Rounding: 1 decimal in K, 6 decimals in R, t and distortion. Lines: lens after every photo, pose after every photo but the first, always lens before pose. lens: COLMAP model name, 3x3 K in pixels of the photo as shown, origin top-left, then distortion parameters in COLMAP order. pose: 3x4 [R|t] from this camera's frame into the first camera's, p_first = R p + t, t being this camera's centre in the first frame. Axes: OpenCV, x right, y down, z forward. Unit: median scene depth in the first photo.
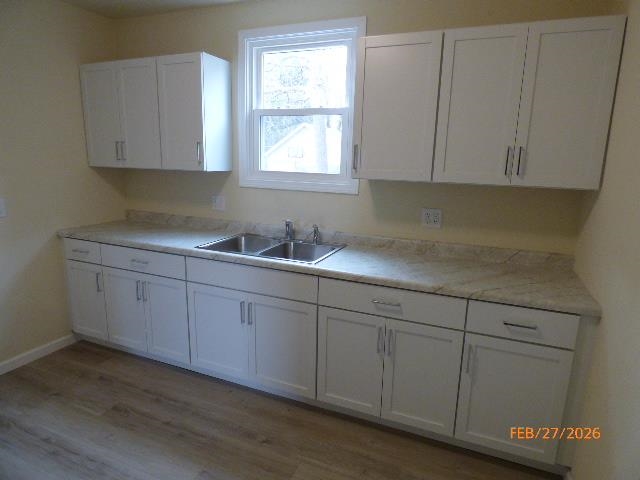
lens RADIAL K [[385.4, 0, 320.0], [0, 385.4, 240.0], [0, 0, 1]] dist [-0.006742, -0.000450]
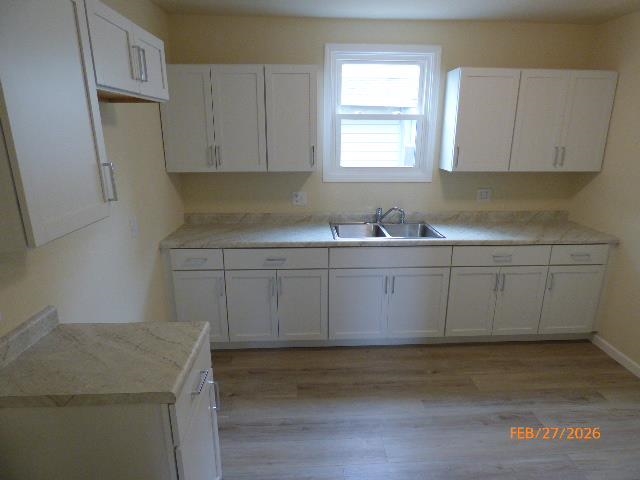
lens RADIAL K [[385.4, 0, 320.0], [0, 385.4, 240.0], [0, 0, 1]] dist [-0.006742, -0.000450]
pose [[0.901980, -0.138361, 0.409009, -0.915222], [0.110680, 0.989707, 0.090721, -0.095831], [-0.417352, -0.036559, 0.908009, -0.041874]]
